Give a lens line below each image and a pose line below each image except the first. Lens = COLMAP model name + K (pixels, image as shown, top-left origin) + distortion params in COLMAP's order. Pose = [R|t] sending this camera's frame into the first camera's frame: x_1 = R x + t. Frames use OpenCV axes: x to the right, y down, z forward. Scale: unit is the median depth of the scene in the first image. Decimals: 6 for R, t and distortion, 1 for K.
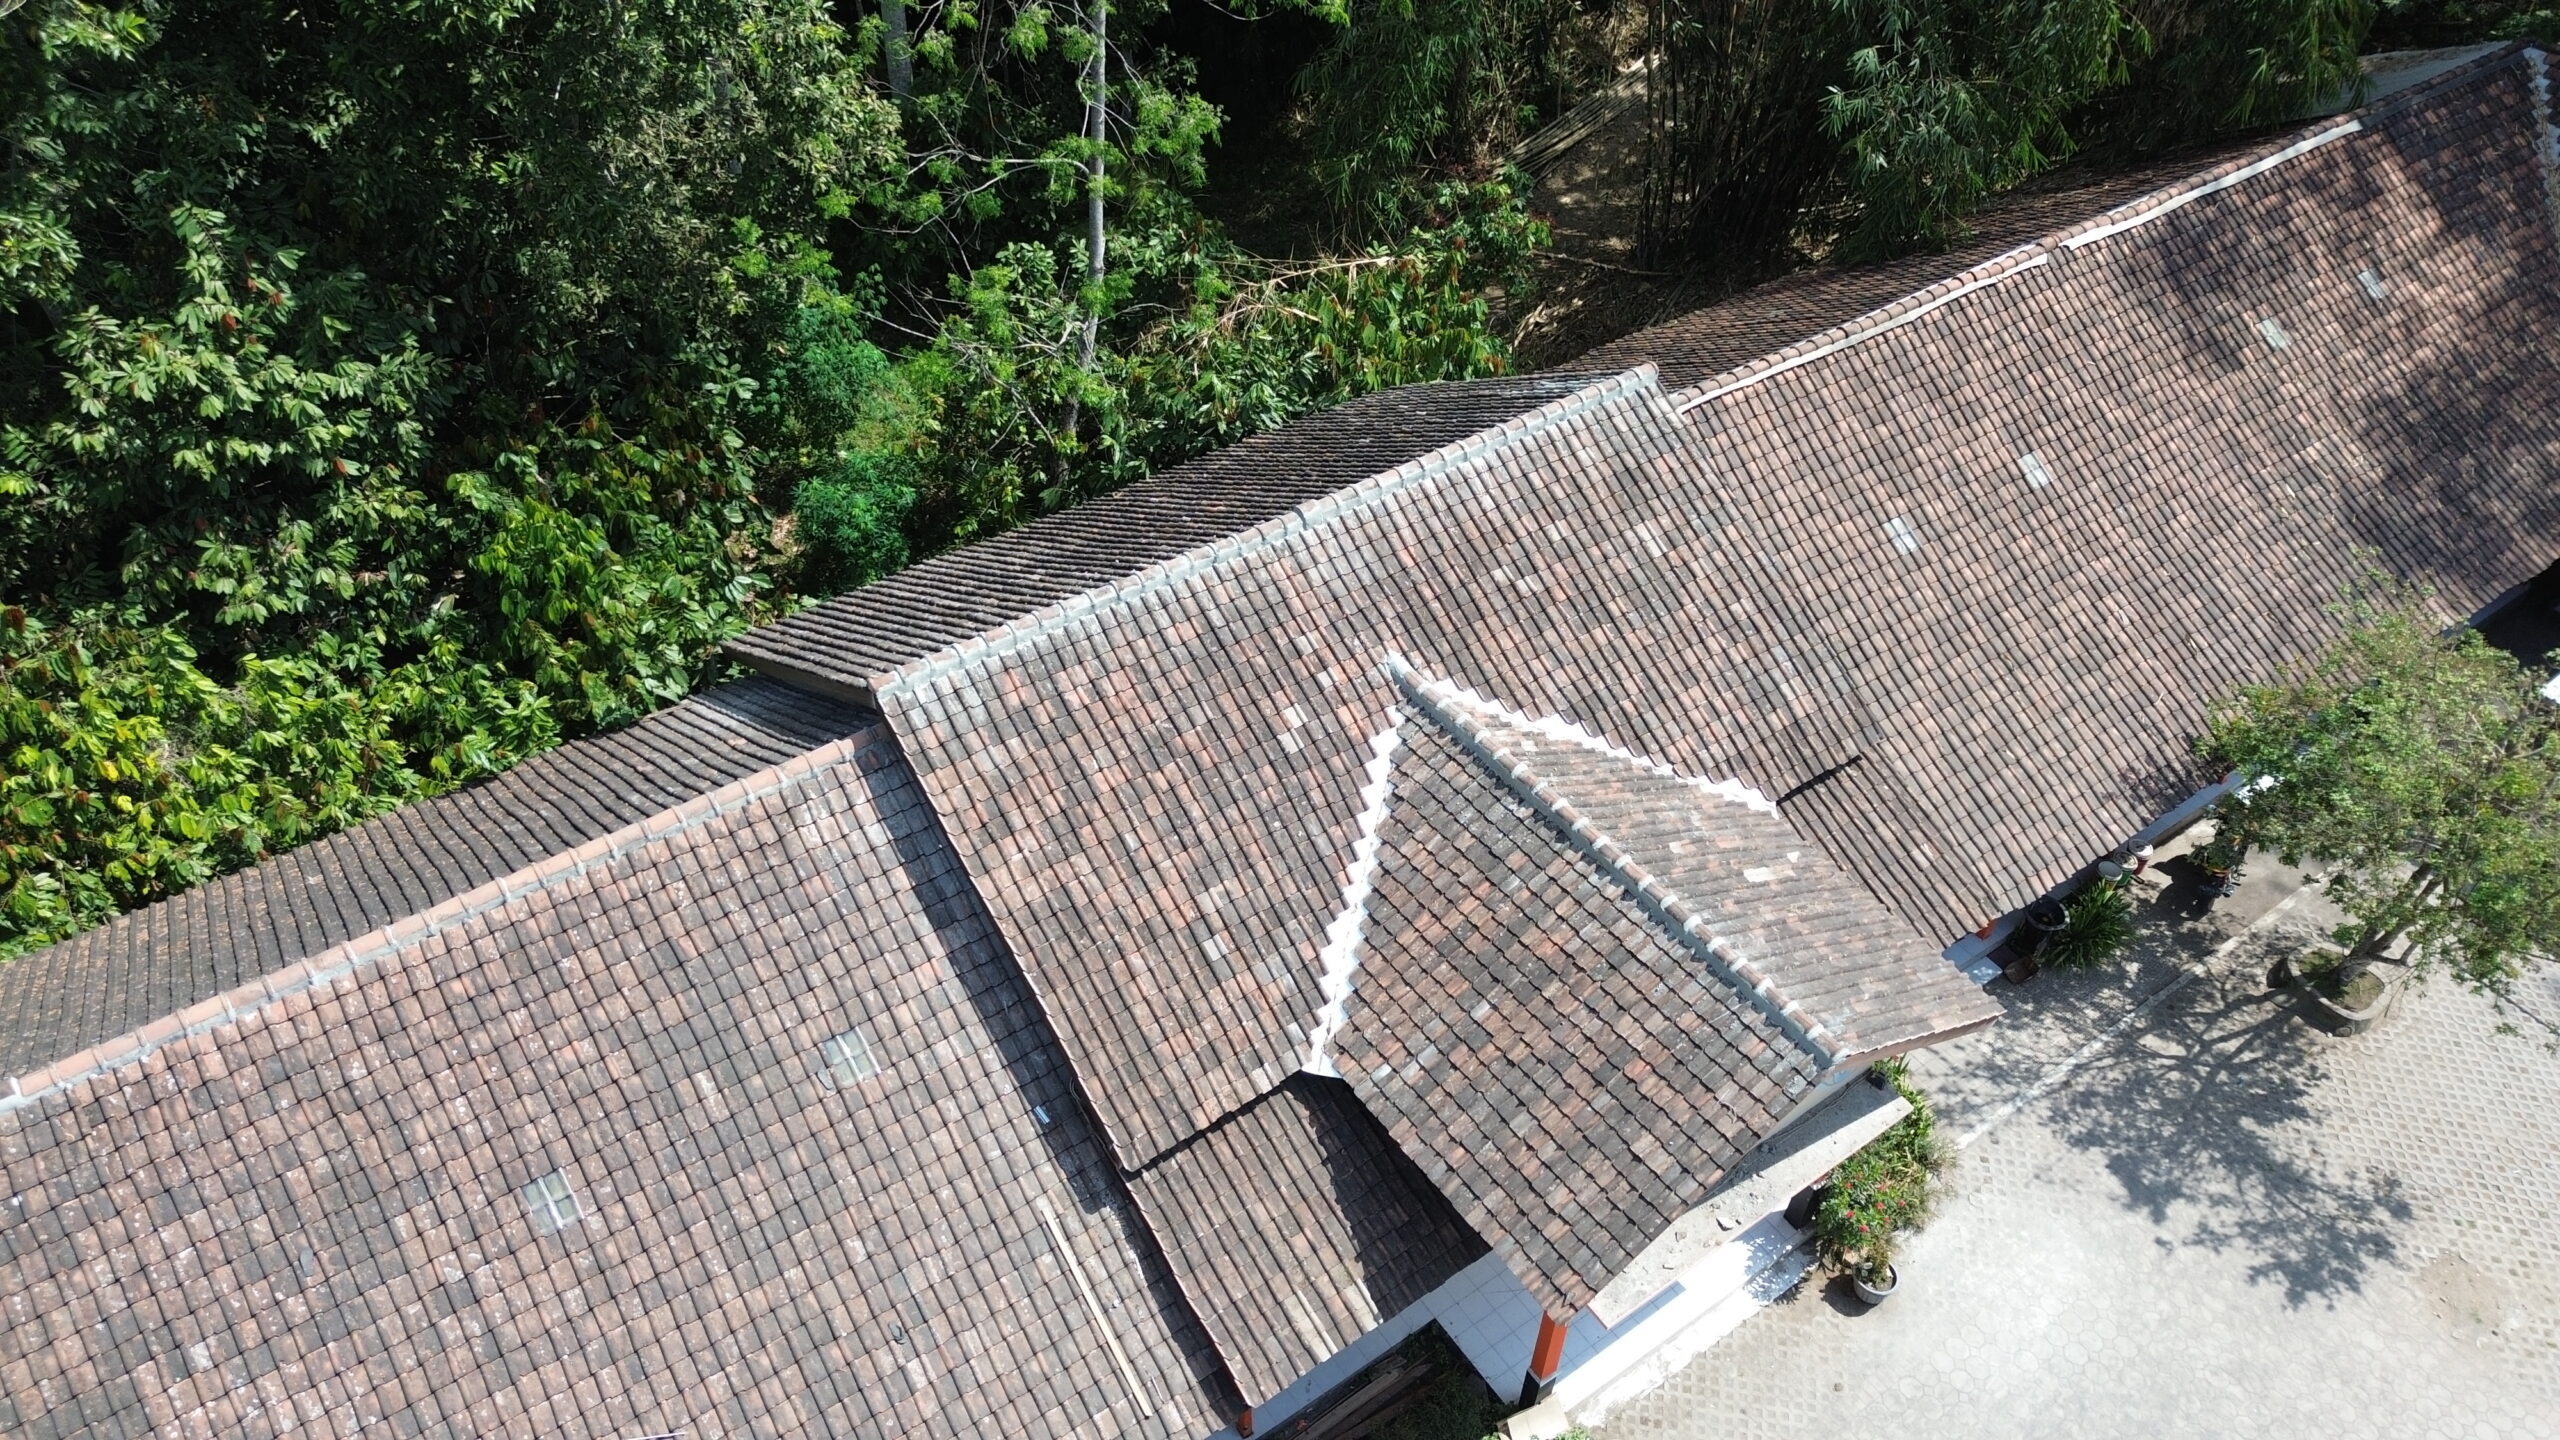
lens RADIAL K [[1817.1, 0, 1279.2], [0, 1817.1, 717.1], [0, 0, 1]] dist [0.055636, -0.054320]
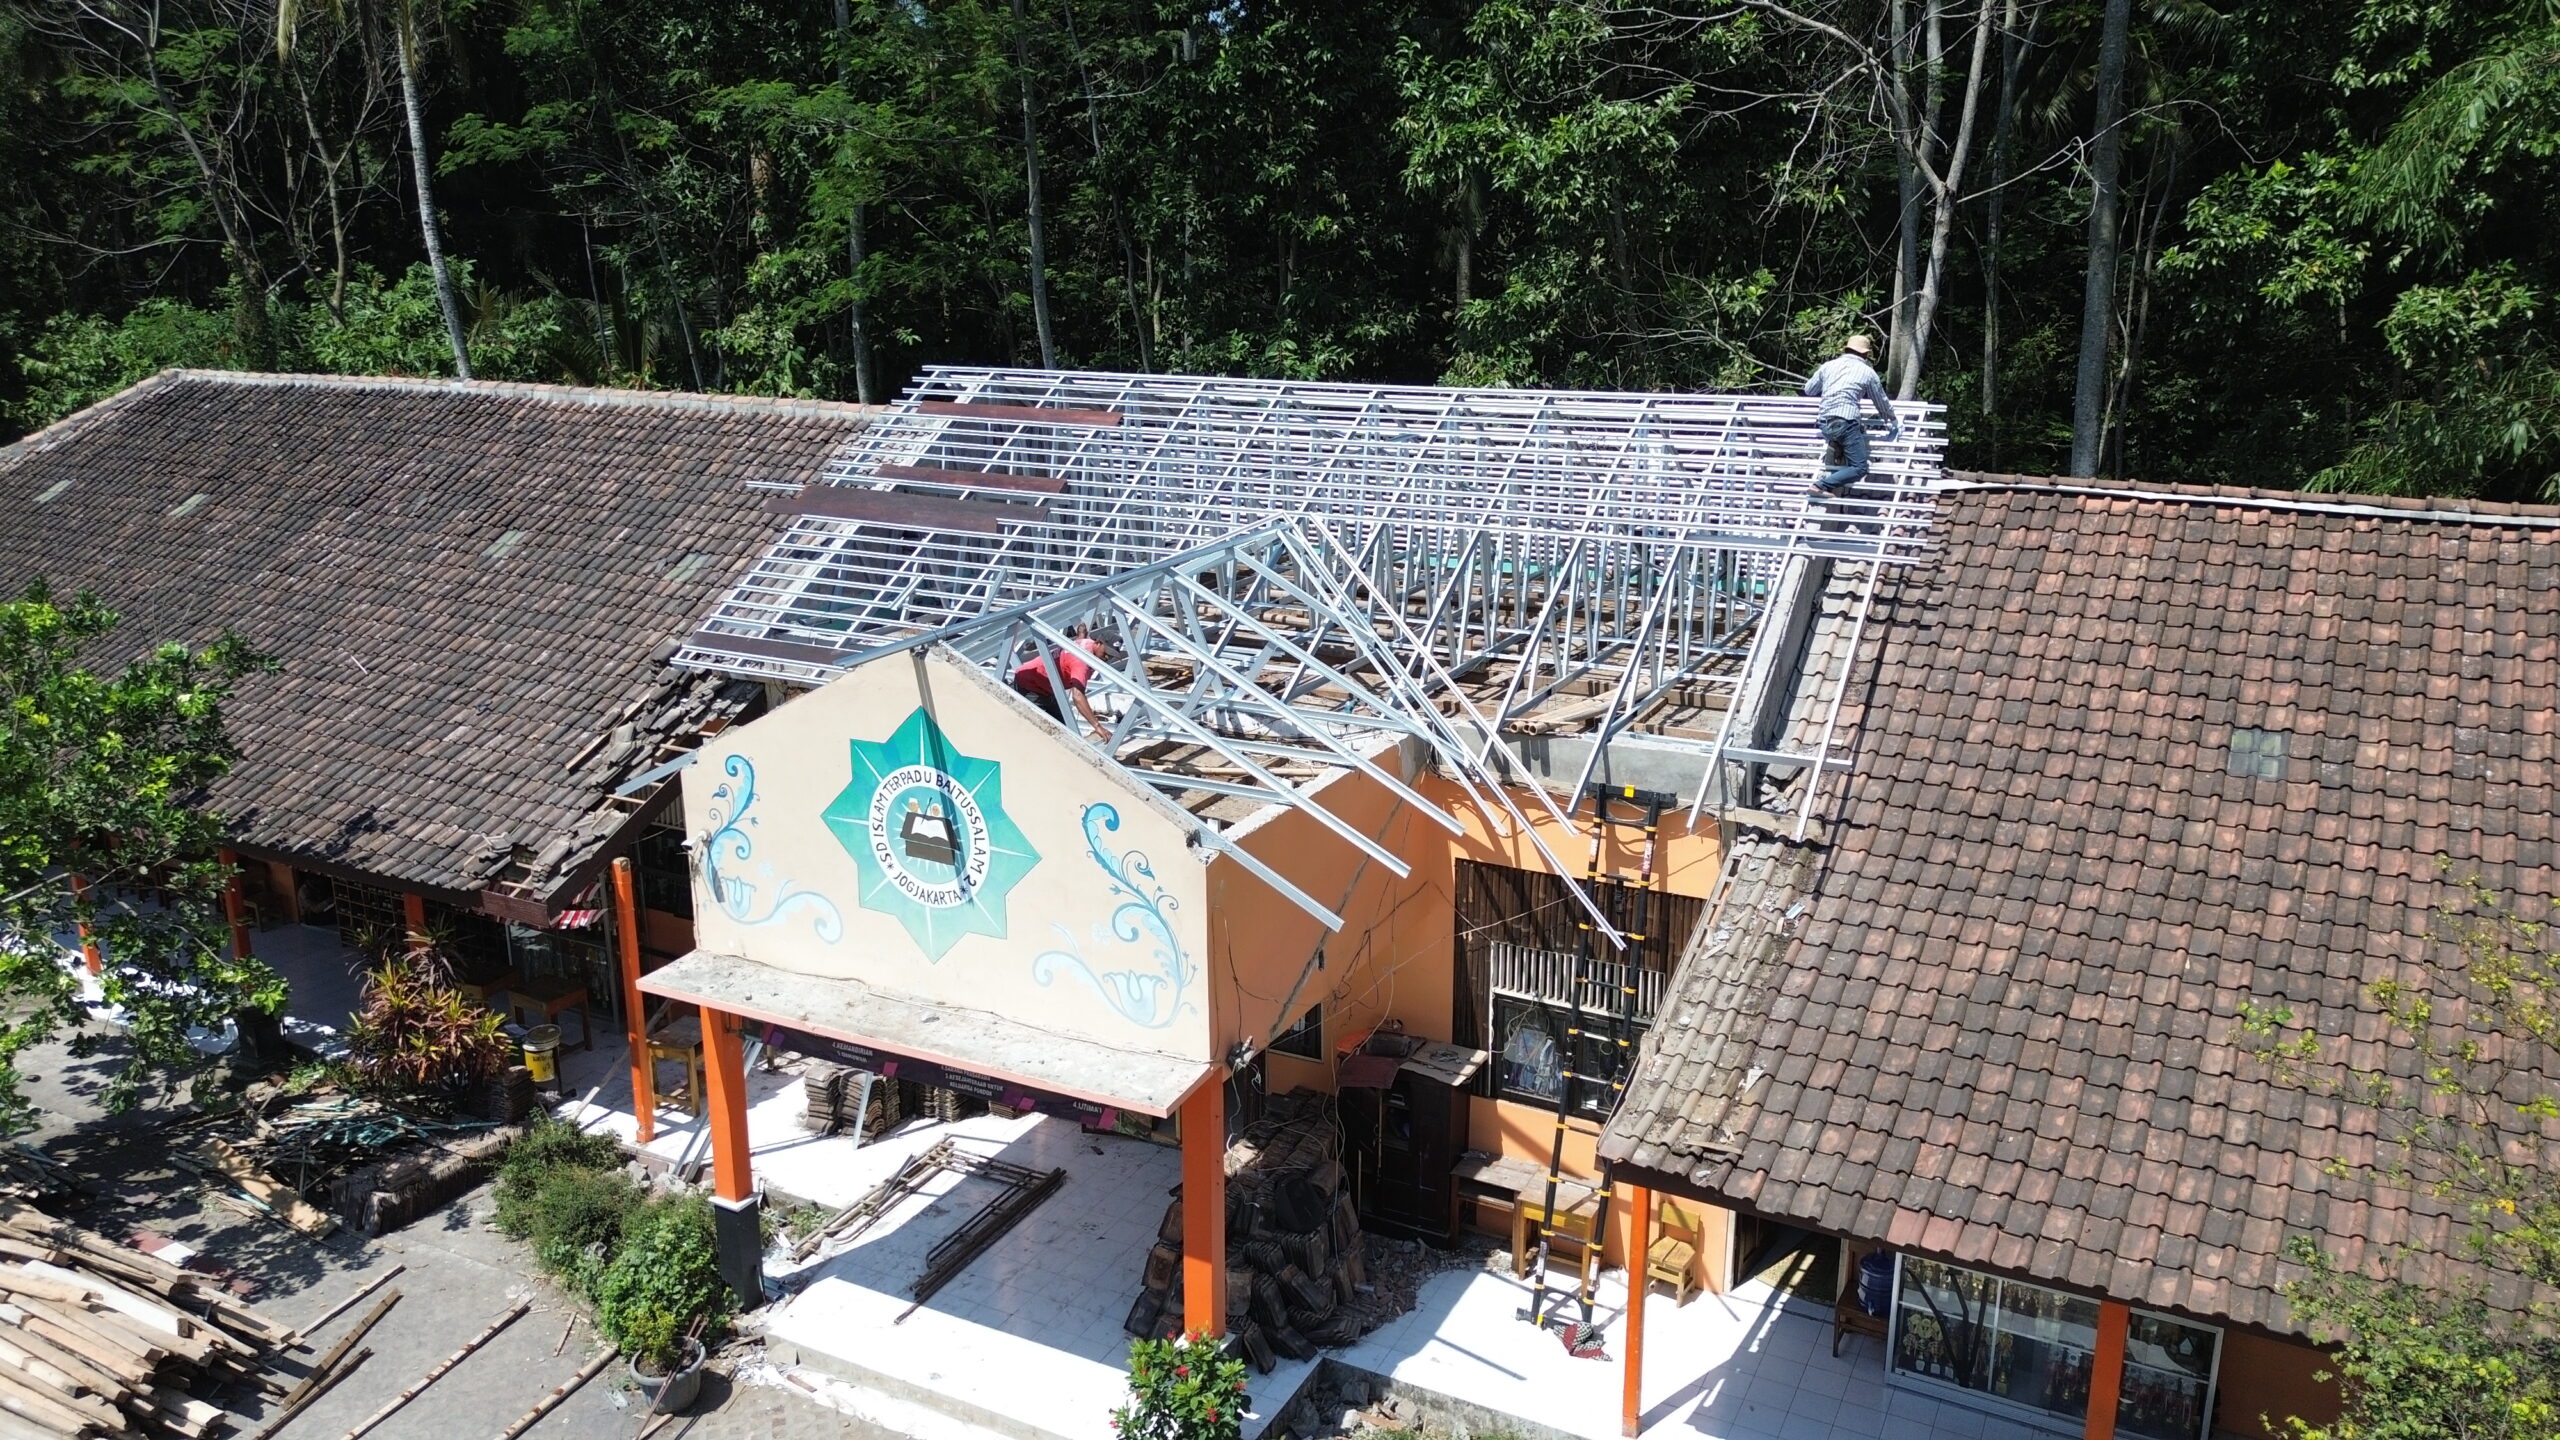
lens RADIAL K [[1817.1, 0, 1267.6], [0, 1817.1, 728.1], [0, 0, 1]] dist [0.055636, -0.054320]
pose [[0.454494, 0.205047, -0.866828, 0.752126], [-0.602759, 0.787294, -0.129804, 0.157133], [0.655833, 0.581484, 0.481415, 0.604841]]
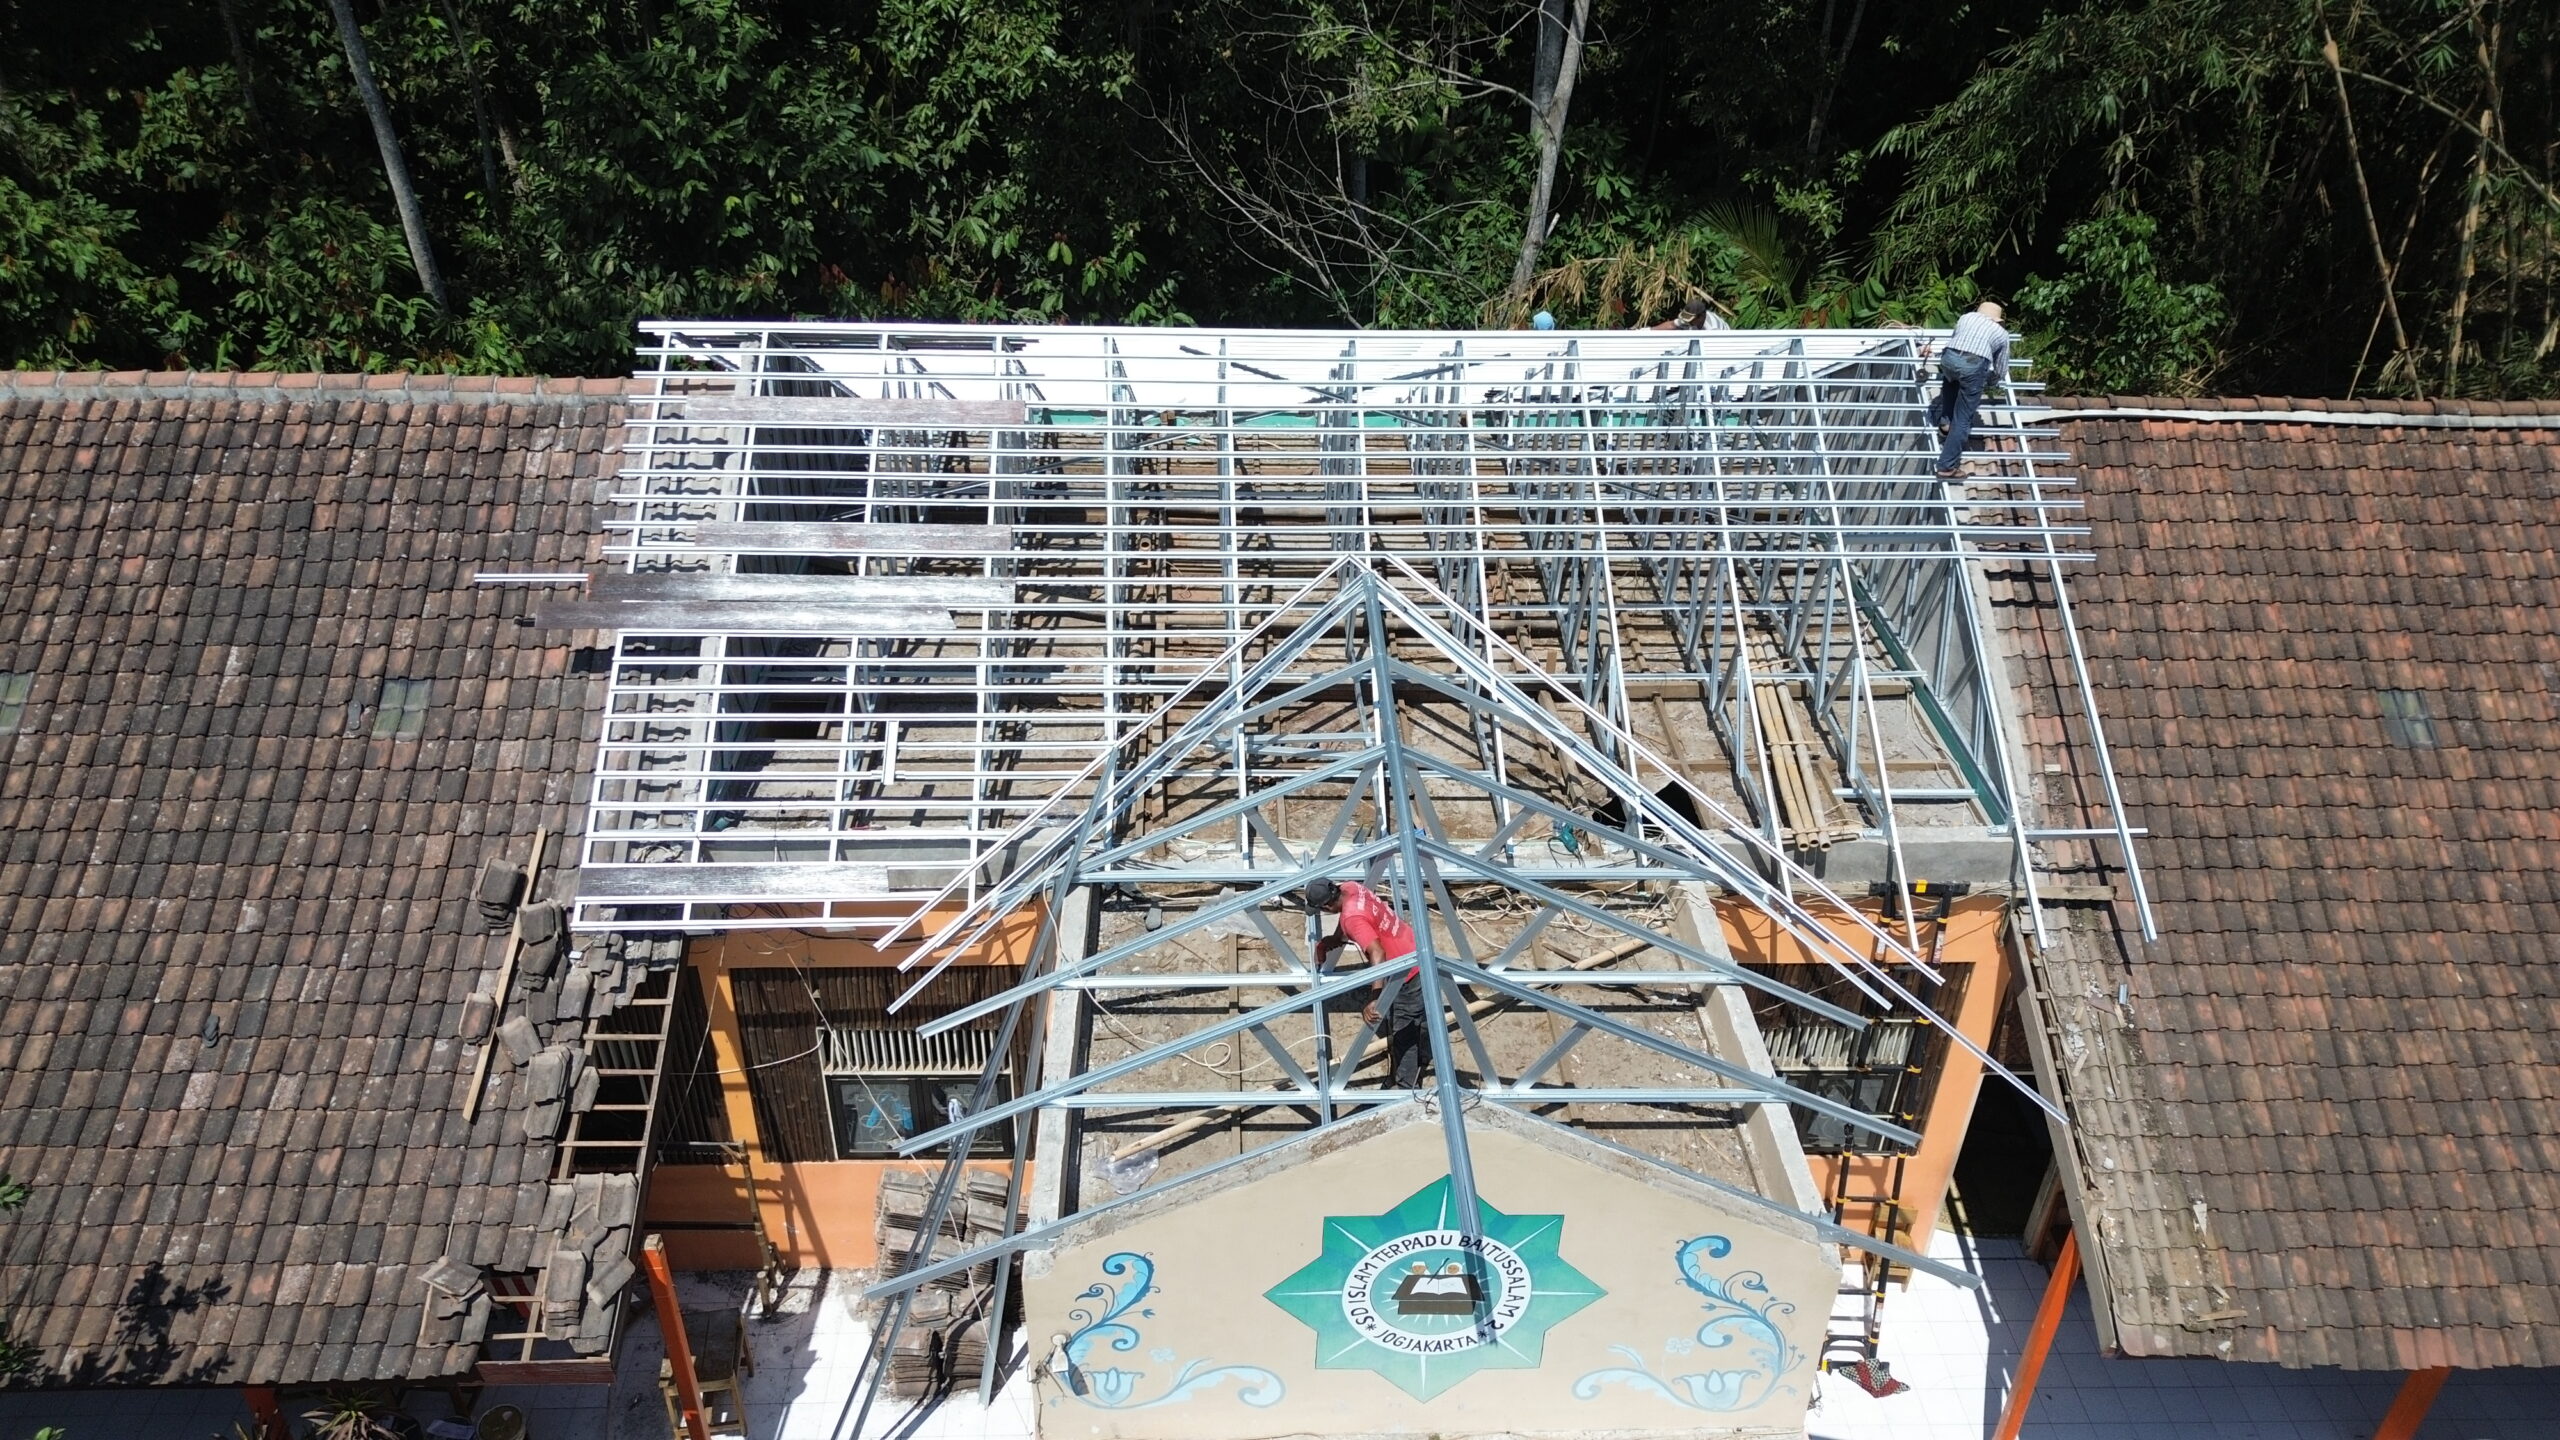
lens RADIAL K [[1817.1, 0, 1282.3], [0, 1817.1, 724.1], [0, 0, 1]] dist [0.055636, -0.054320]
pose [[0.833460, 0.295256, -0.467085, 0.352051], [-0.375949, 0.922479, -0.087716, 0.097675], [0.404977, 0.248708, 0.879851, 0.380090]]
